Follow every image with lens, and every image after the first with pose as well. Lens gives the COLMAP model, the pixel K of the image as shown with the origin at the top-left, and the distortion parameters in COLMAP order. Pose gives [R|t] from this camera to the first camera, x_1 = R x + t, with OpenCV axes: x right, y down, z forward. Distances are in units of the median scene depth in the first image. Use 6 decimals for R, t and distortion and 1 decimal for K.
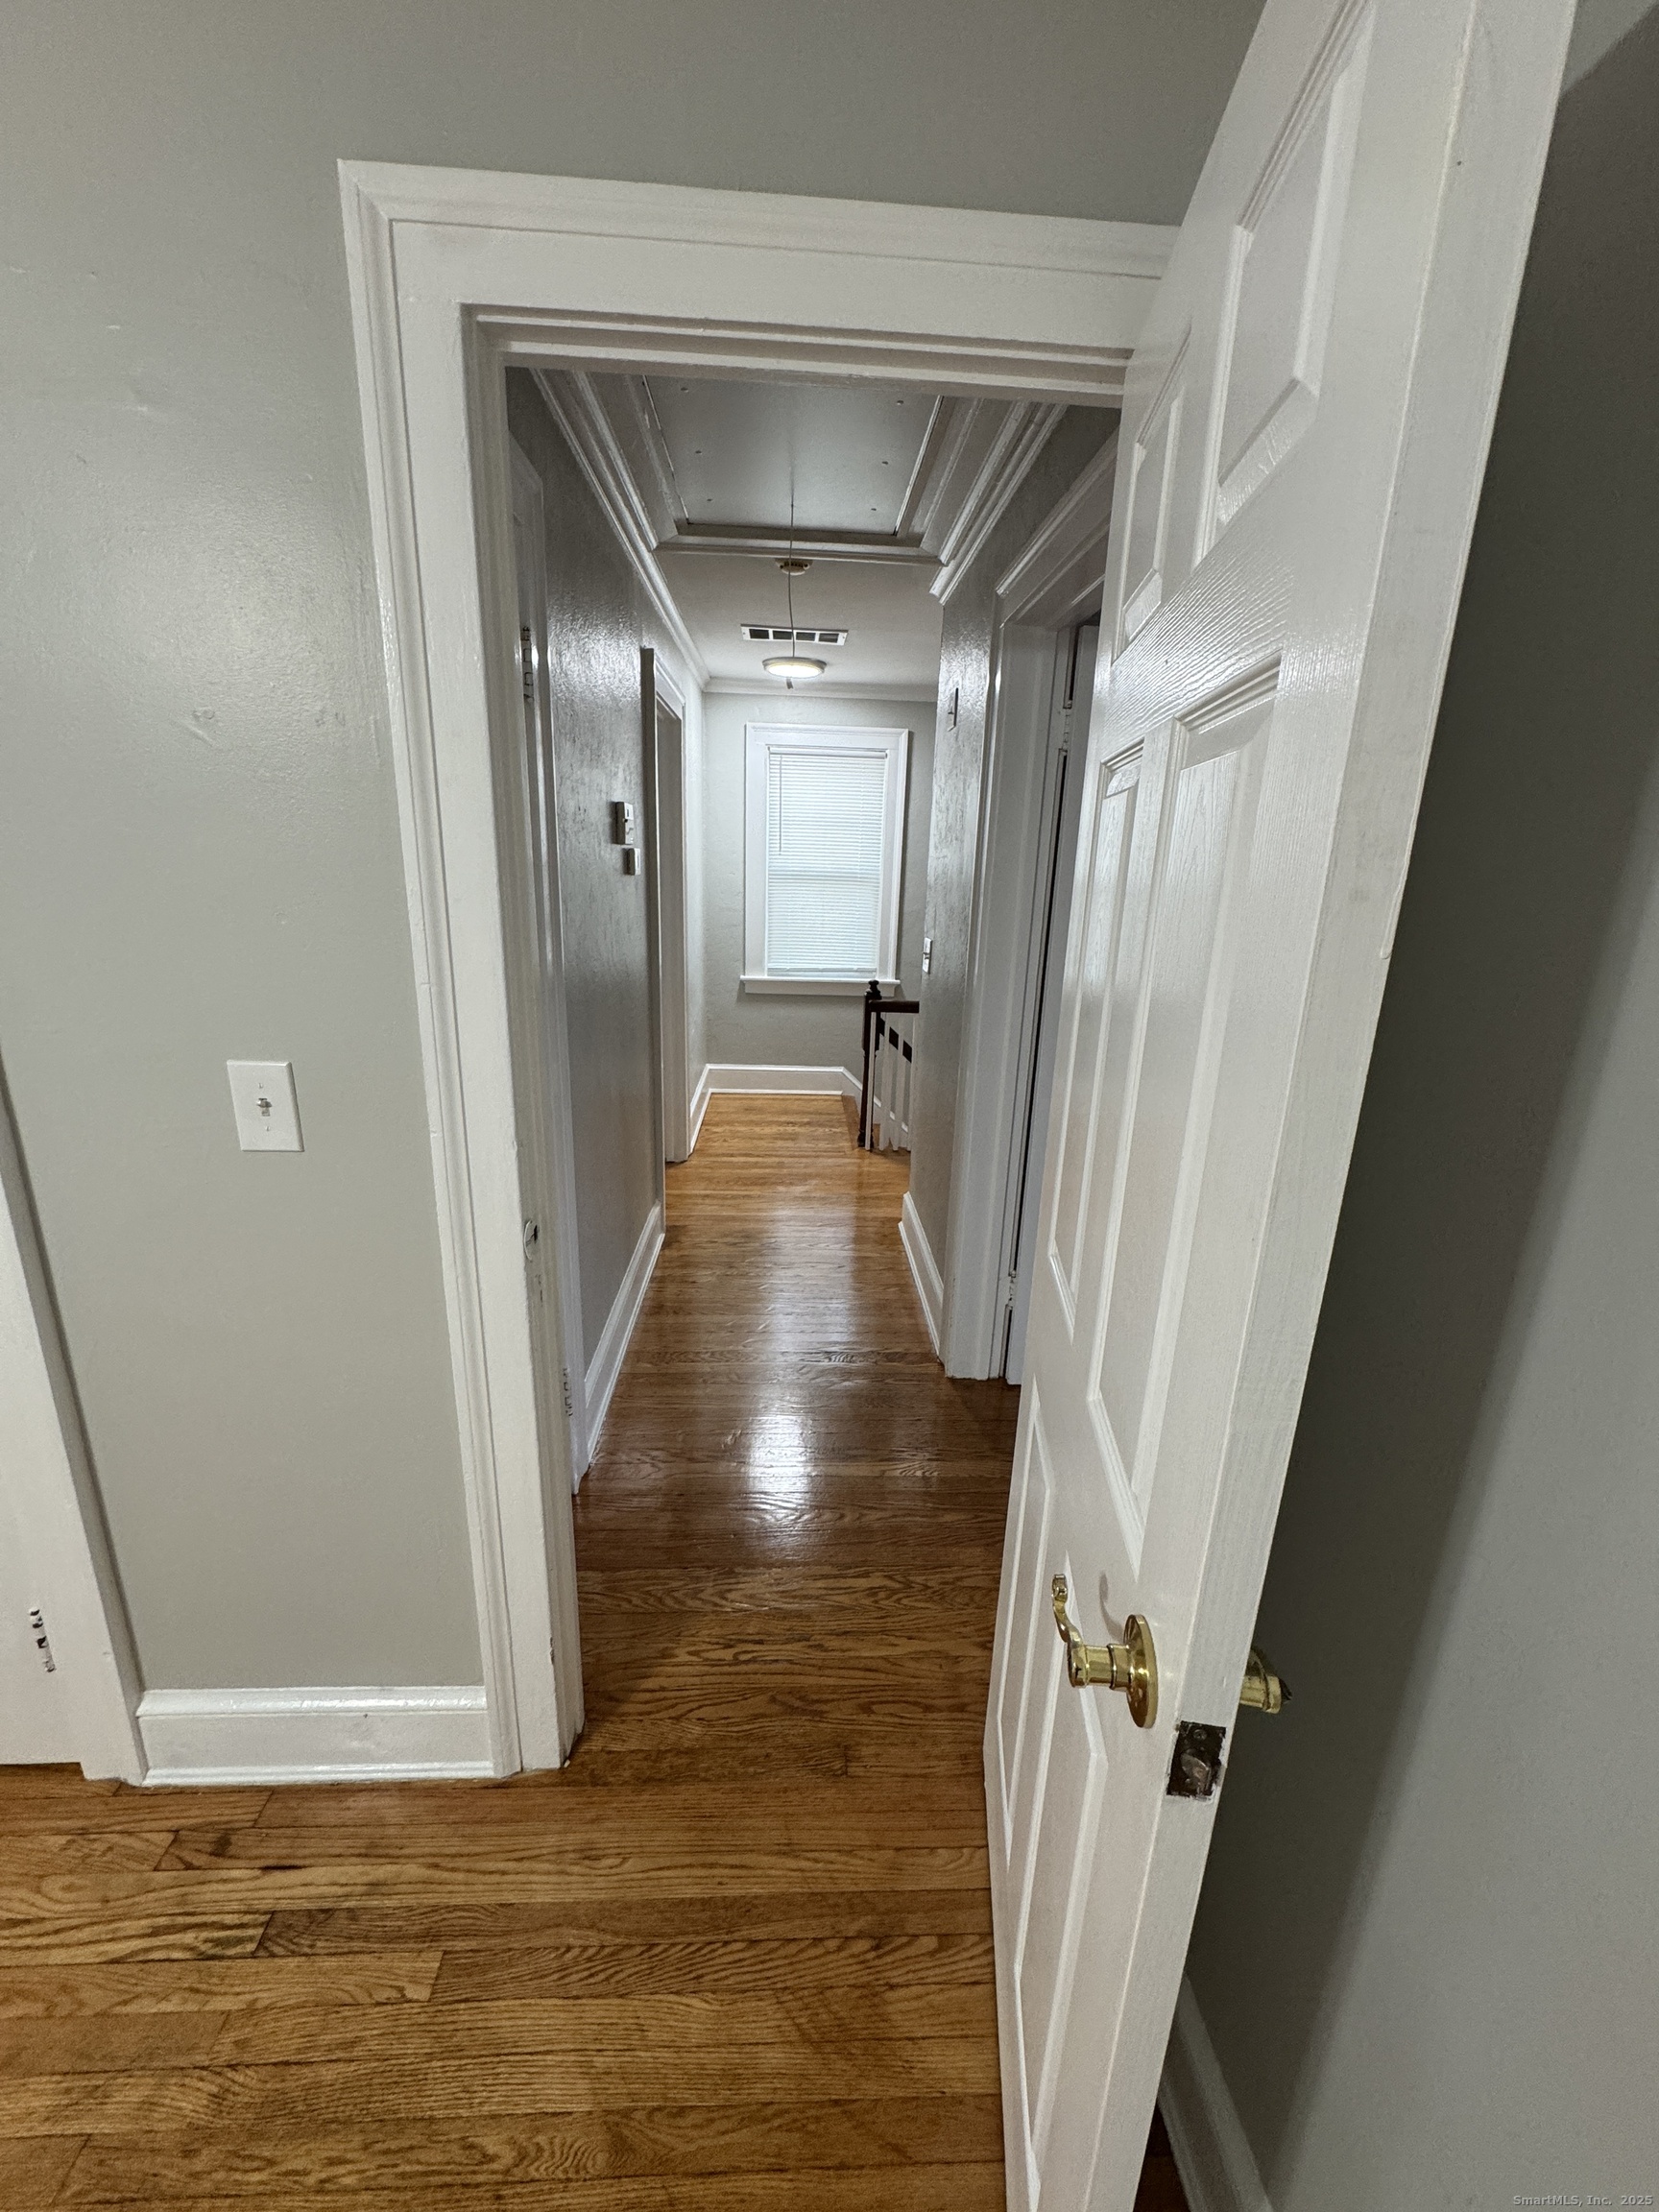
lens RADIAL K [[876.8, 0, 836.2], [0, 876.8, 1103.7], [0, 0, 1]] dist [-0.000606, -0.000131]
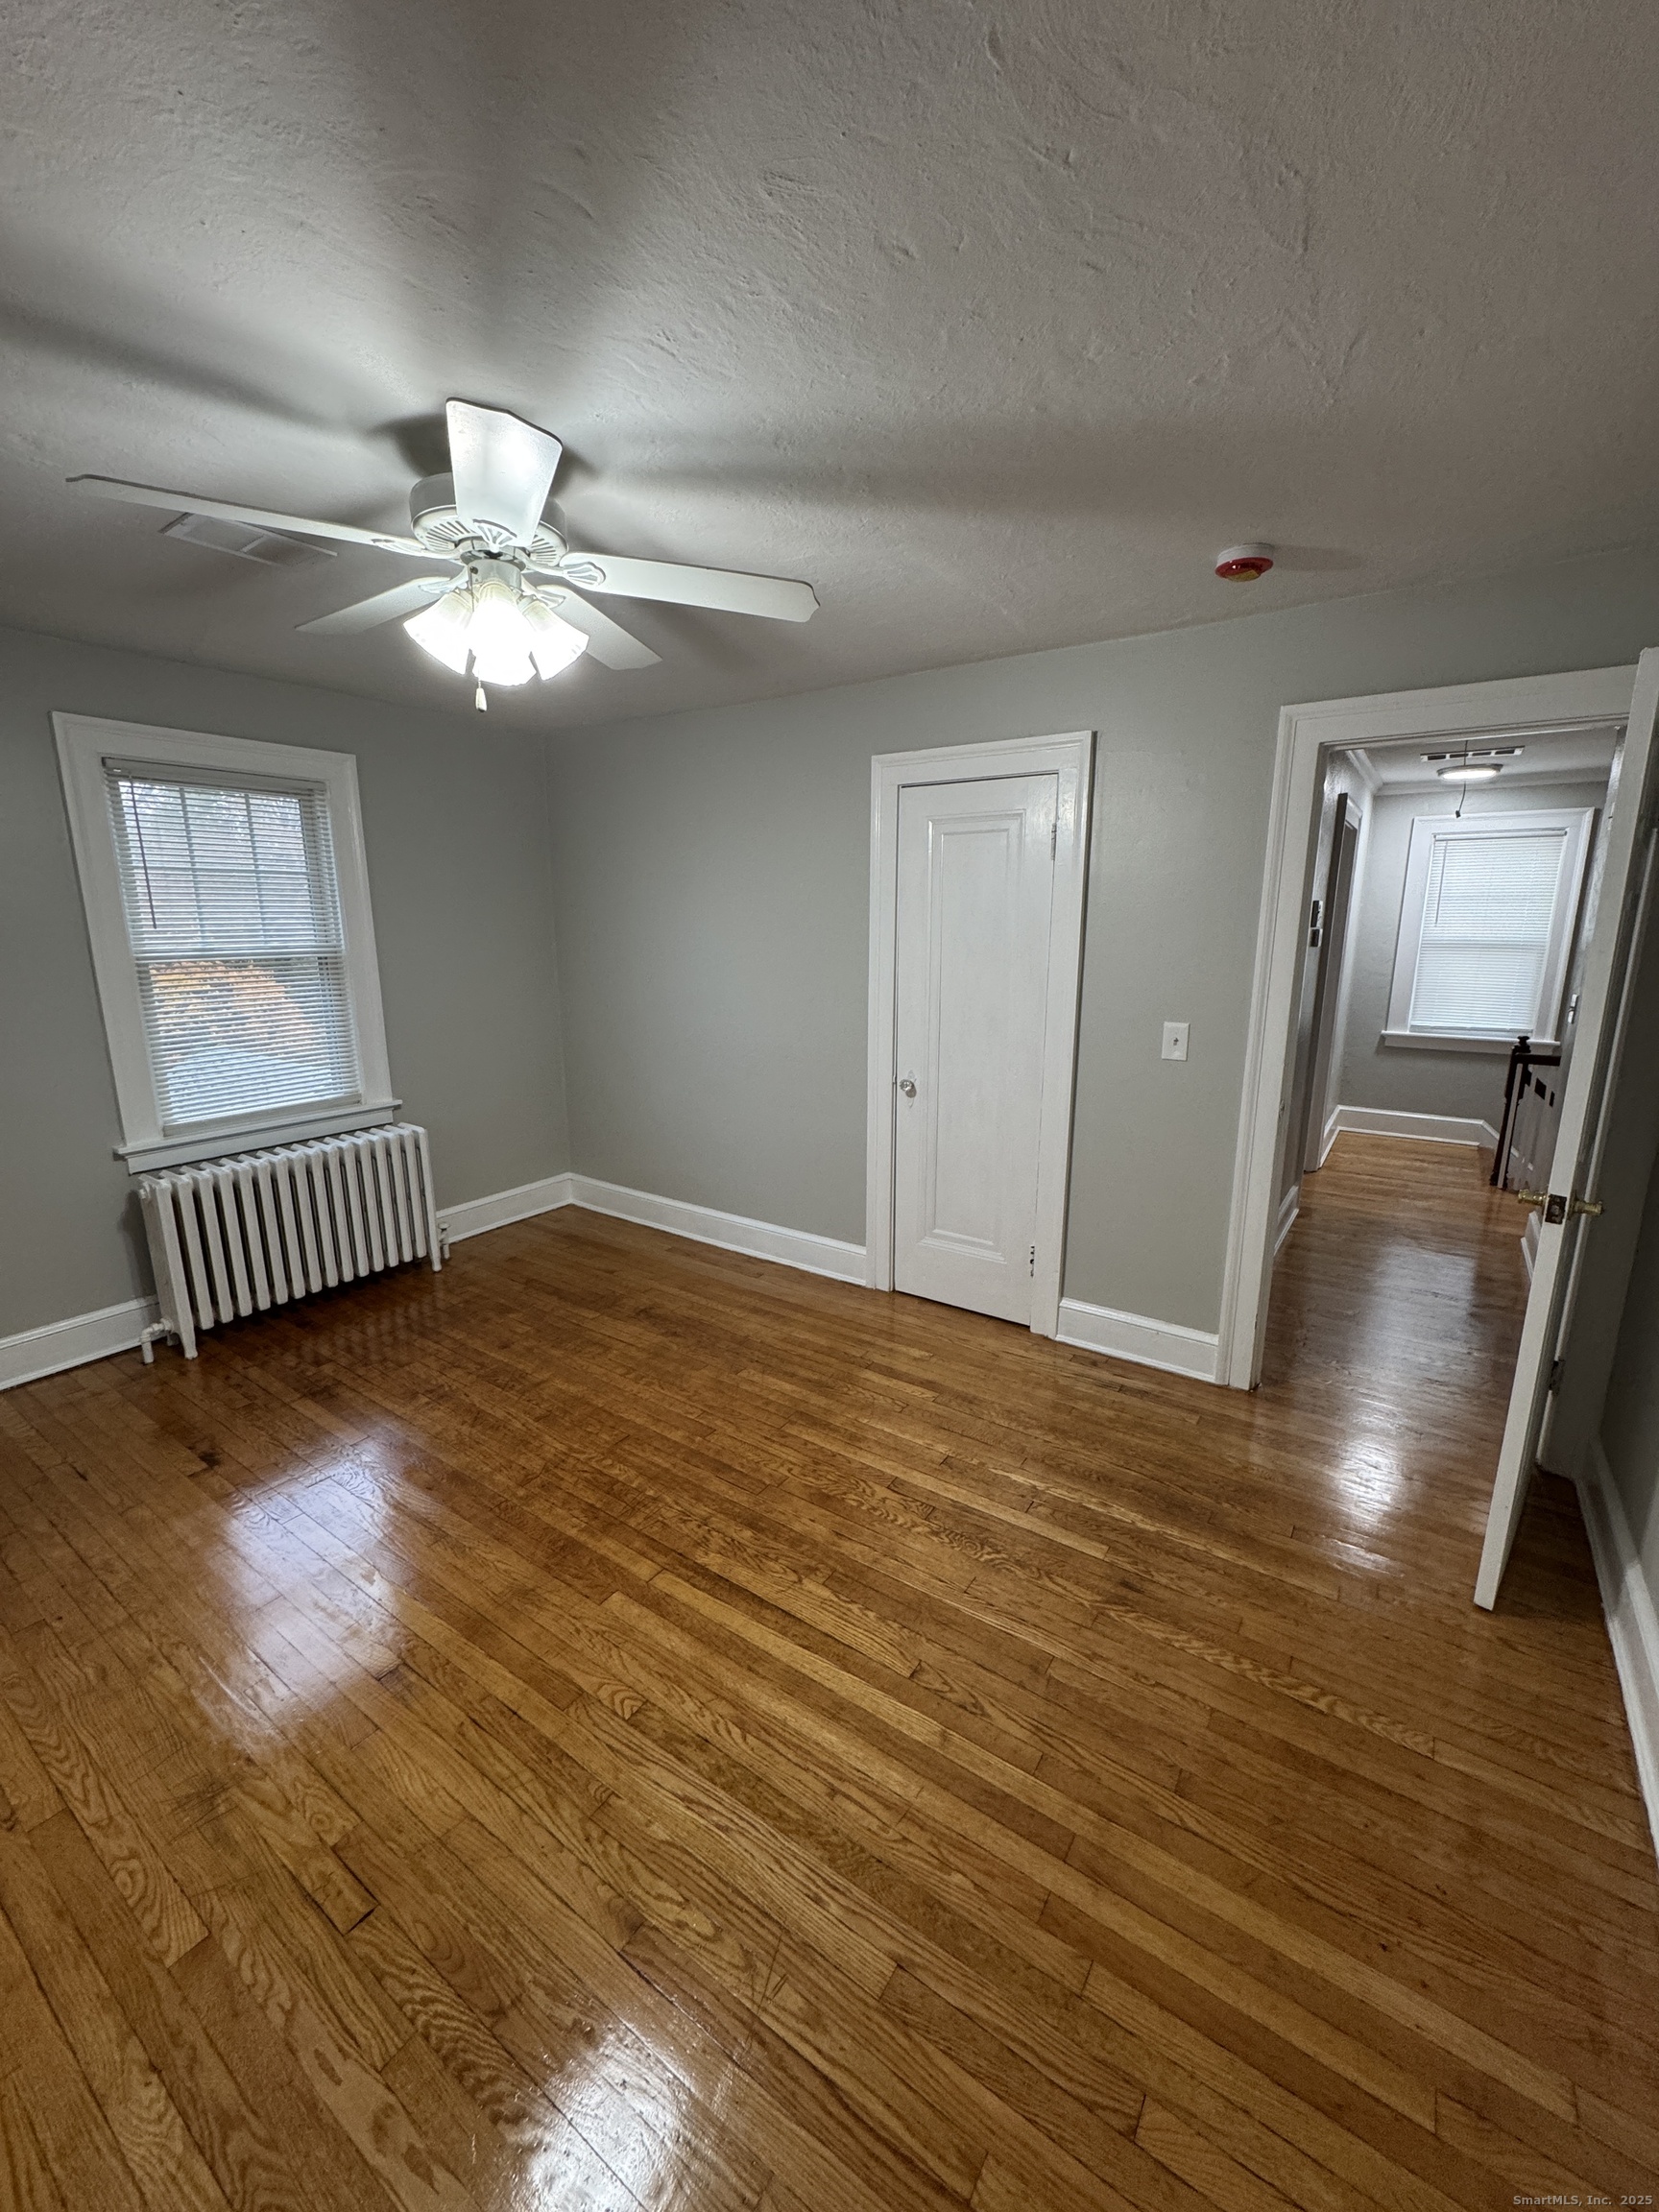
lens RADIAL K [[876.8, 0, 836.2], [0, 876.8, 1103.7], [0, 0, 1]] dist [-0.000606, -0.000131]
pose [[0.795451, 0.092652, -0.598893, 0.069847], [-0.138712, 0.989844, -0.031104, 0.303343], [0.589929, 0.107816, 0.800225, -1.202136]]
